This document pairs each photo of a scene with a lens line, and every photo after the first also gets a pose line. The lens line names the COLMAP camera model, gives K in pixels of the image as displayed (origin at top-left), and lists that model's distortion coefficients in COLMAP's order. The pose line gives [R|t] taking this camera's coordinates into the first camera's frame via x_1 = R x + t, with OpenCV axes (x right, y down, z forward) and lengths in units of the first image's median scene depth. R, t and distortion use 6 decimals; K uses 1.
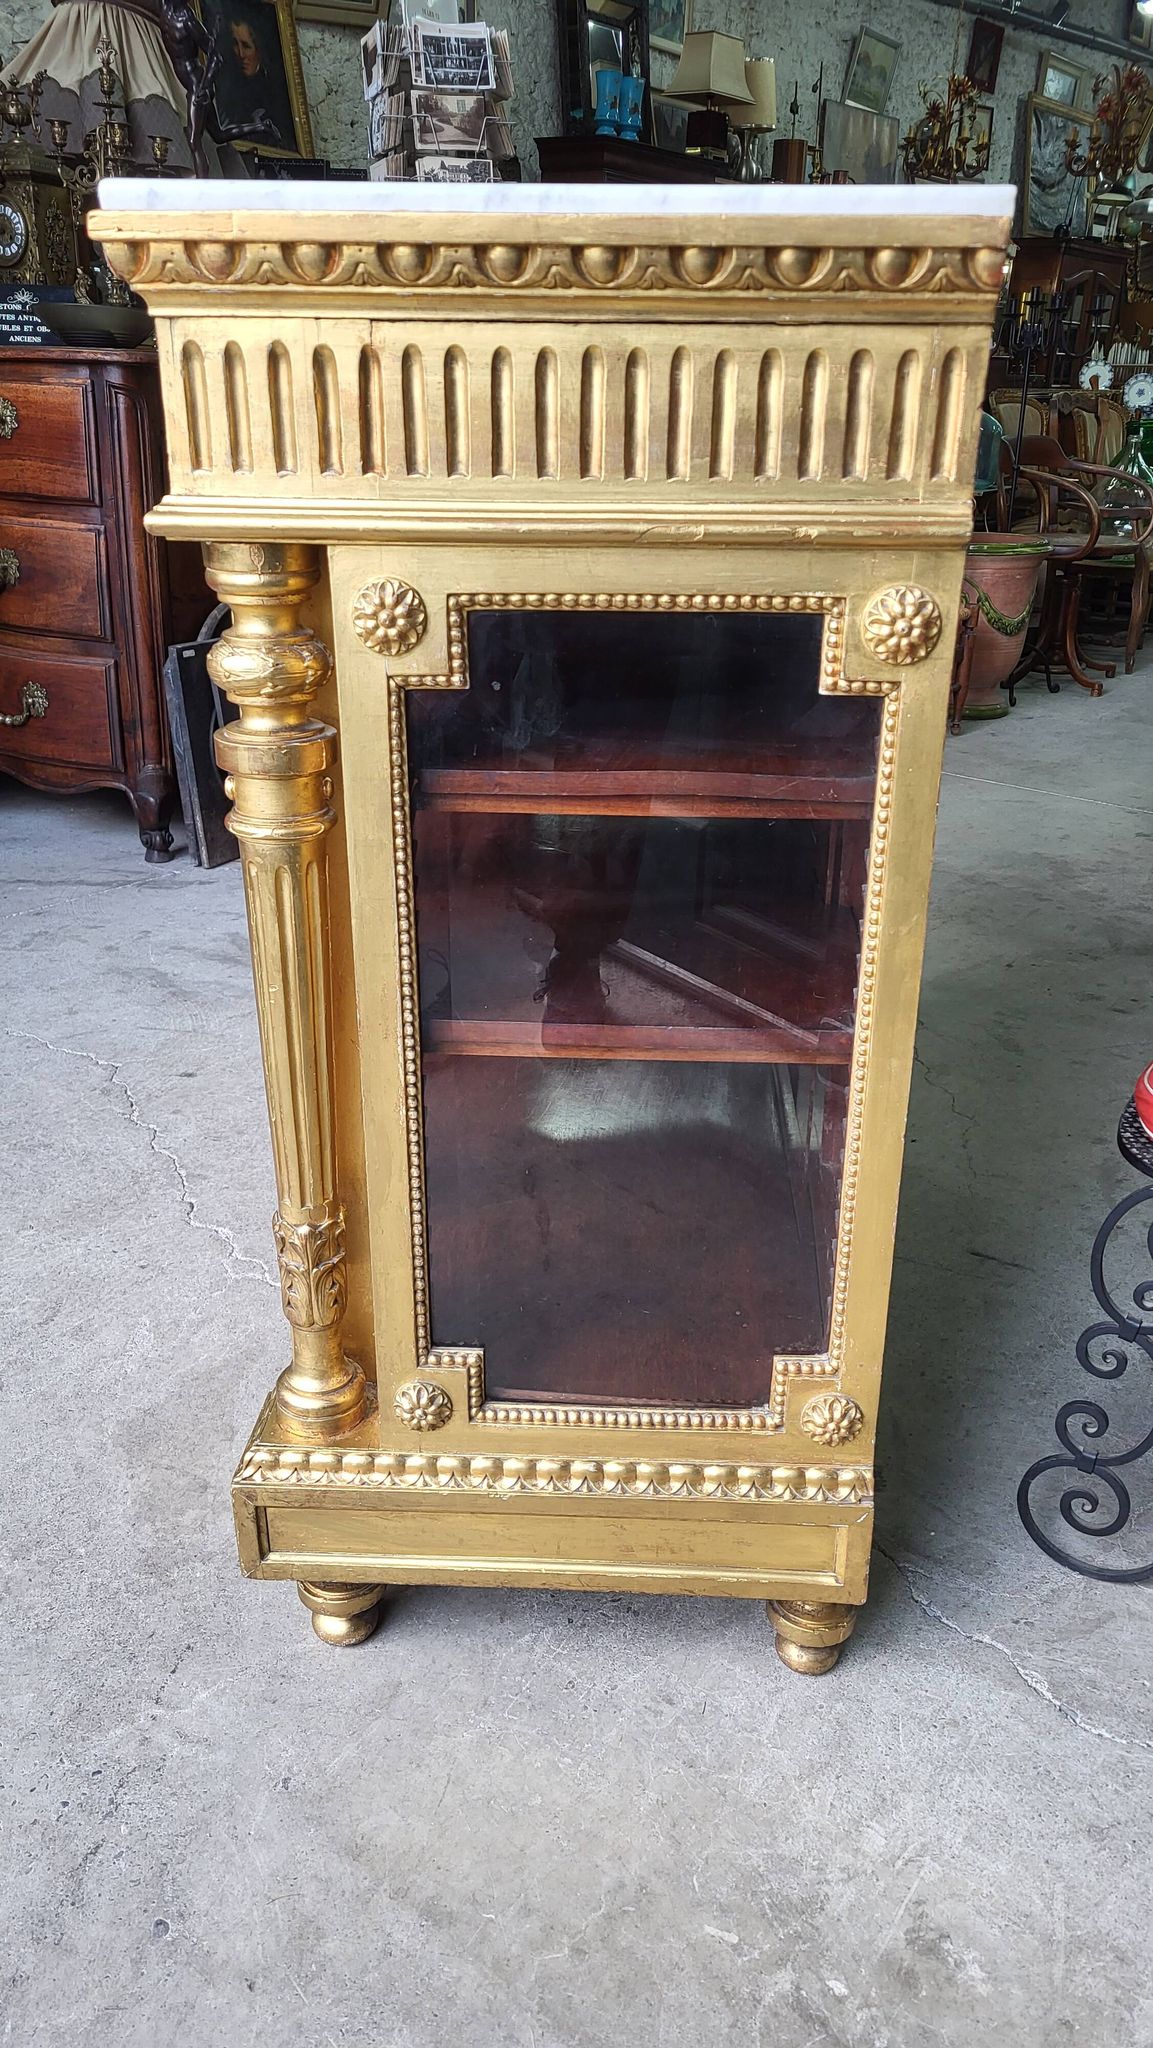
lens RADIAL K [[1599.5, 0, 576.5], [0, 1599.5, 1024.0], [0, 0, 1]] dist [0.021978, -0.003565]
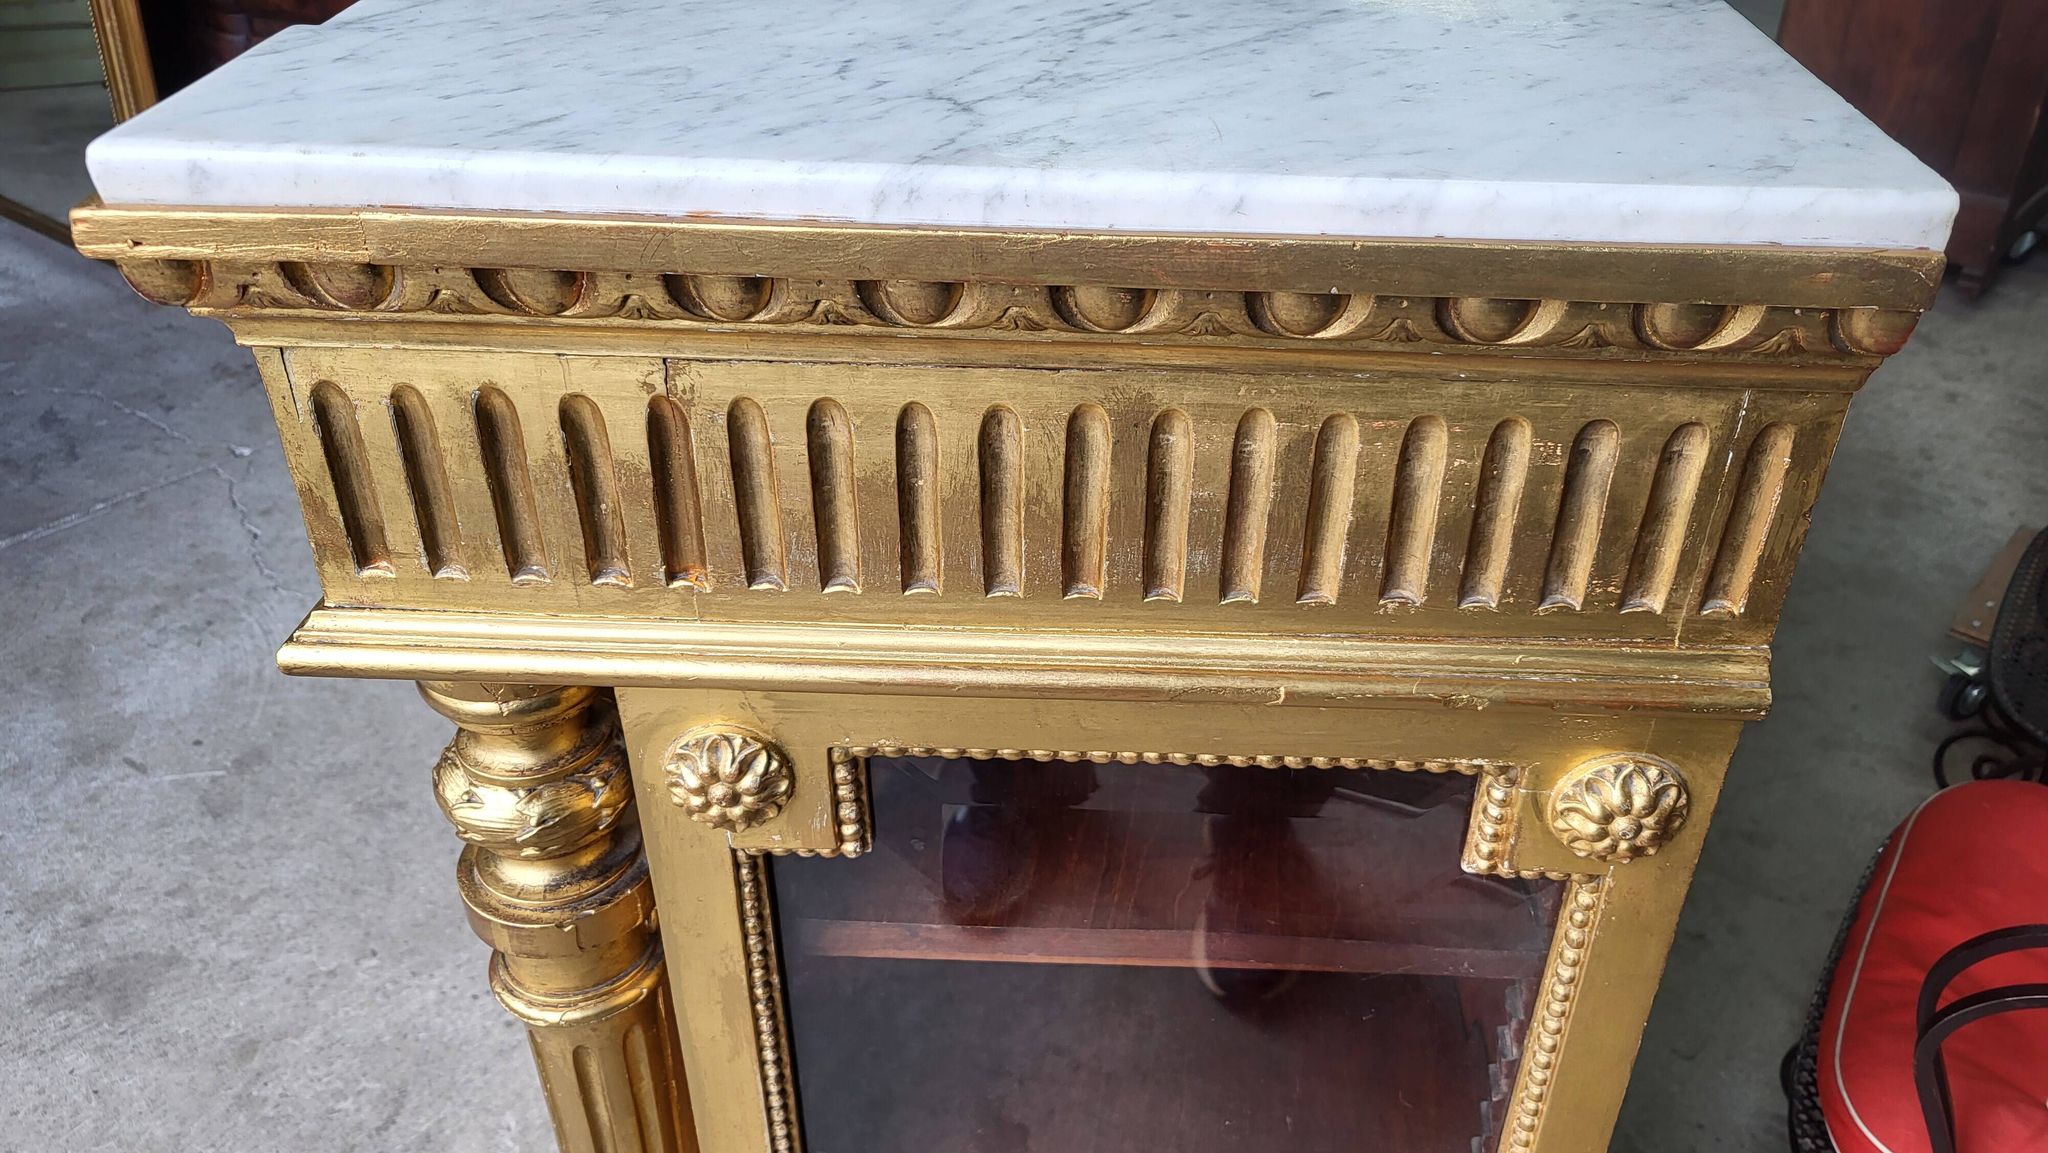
lens RADIAL K [[1665.2, 0, 1045.5], [0, 1665.2, 577.1], [0, 0, 1]] dist [0.000324, 0.004329]
pose [[0.999996, 0.001858, 0.002102, -0.004508], [-0.002180, 0.986200, 0.165543, -0.430630], [-0.001765, -0.165547, 0.986200, 0.425731]]
